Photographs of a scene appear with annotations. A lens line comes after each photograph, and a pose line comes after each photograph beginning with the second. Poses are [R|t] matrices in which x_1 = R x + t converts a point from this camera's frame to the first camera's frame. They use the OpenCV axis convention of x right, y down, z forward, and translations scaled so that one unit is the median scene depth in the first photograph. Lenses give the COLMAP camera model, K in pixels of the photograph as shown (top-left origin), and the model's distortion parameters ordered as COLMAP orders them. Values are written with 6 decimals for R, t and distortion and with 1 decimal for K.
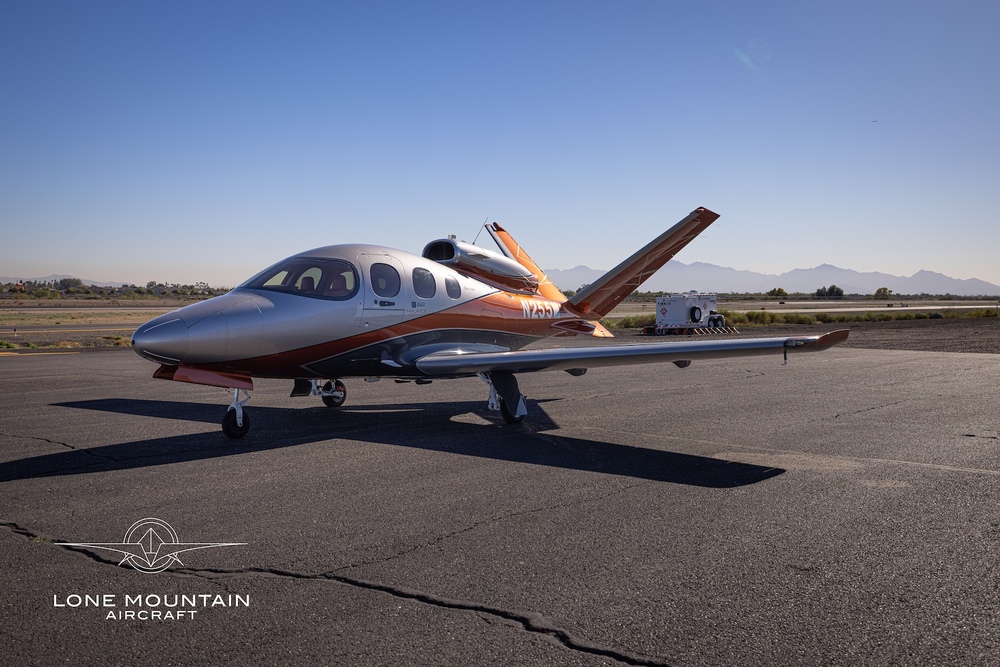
lens RADIAL K [[1041.5, 0, 499.7], [0, 1041.5, 335.3], [0, 0, 1]] dist [-0.038886, 0.000000]
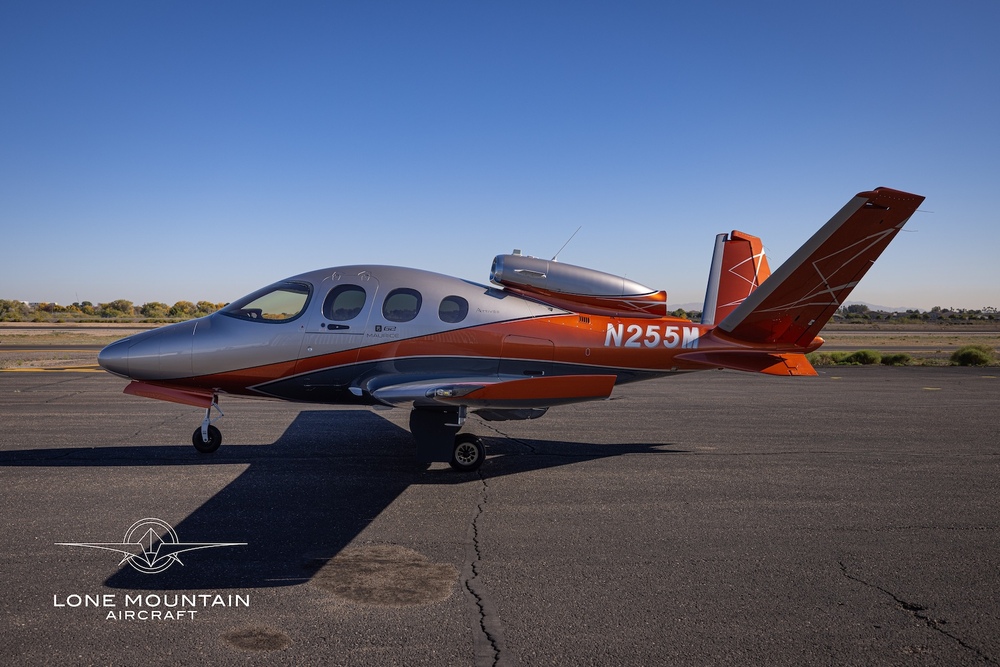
lens RADIAL K [[917.7, 0, 499.9], [0, 917.7, 329.1], [0, 0, 1]] dist [0.097540, 0.000000]
pose [[0.691278, 0.008779, -0.722536, 0.197263], [-0.029709, 0.999426, -0.016280, -0.006546], [0.721978, 0.032720, 0.691142, 0.178431]]
